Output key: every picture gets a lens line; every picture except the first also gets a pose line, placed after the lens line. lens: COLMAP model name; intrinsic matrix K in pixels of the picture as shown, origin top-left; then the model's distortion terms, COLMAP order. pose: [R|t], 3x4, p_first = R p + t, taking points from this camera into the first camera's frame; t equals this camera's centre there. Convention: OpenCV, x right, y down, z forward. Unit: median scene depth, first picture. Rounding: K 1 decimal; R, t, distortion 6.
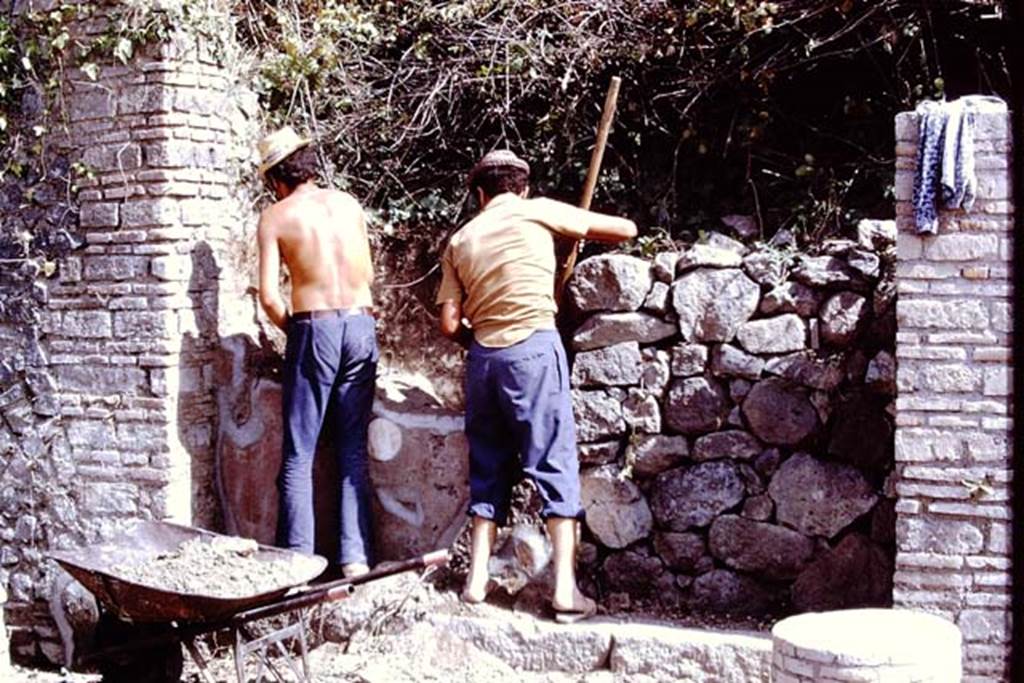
lens RADIAL K [[1633.0, 0, 506.0], [0, 1633.0, 340.2], [0, 0, 1]] dist [-0.257939, 0.000000]
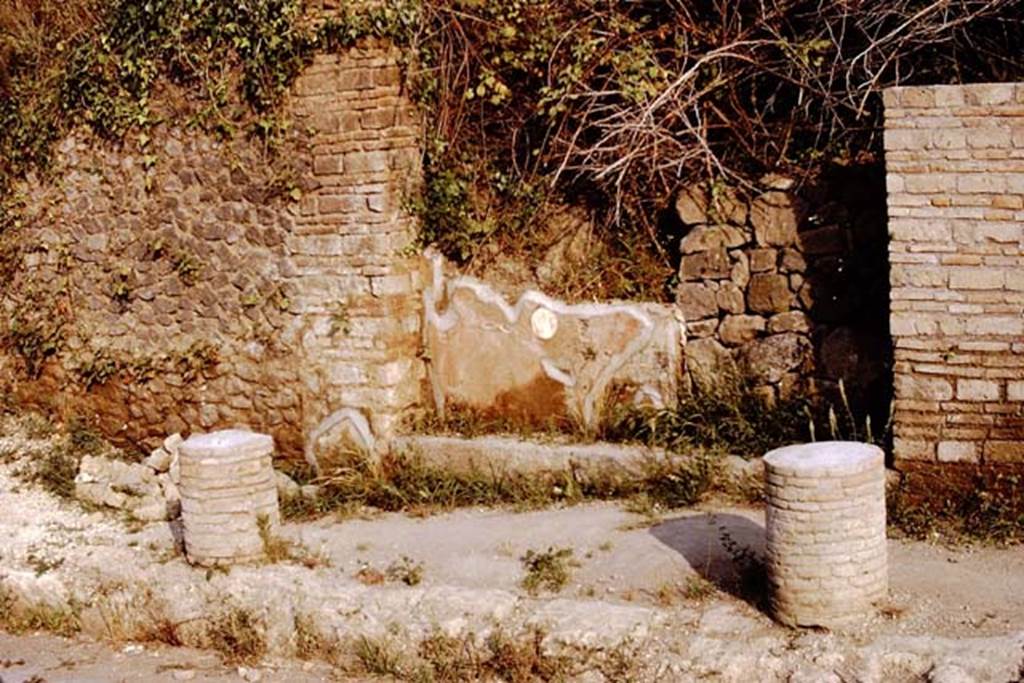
lens RADIAL K [[1633.0, 0, 580.0], [0, 1633.0, 322.8], [0, 0, 1]] dist [-0.257939, 0.000000]
pose [[0.994122, -0.029704, -0.104114, 0.095705], [0.038644, 0.995637, 0.084933, -0.053409], [0.101137, -0.088458, 0.990932, -0.344961]]
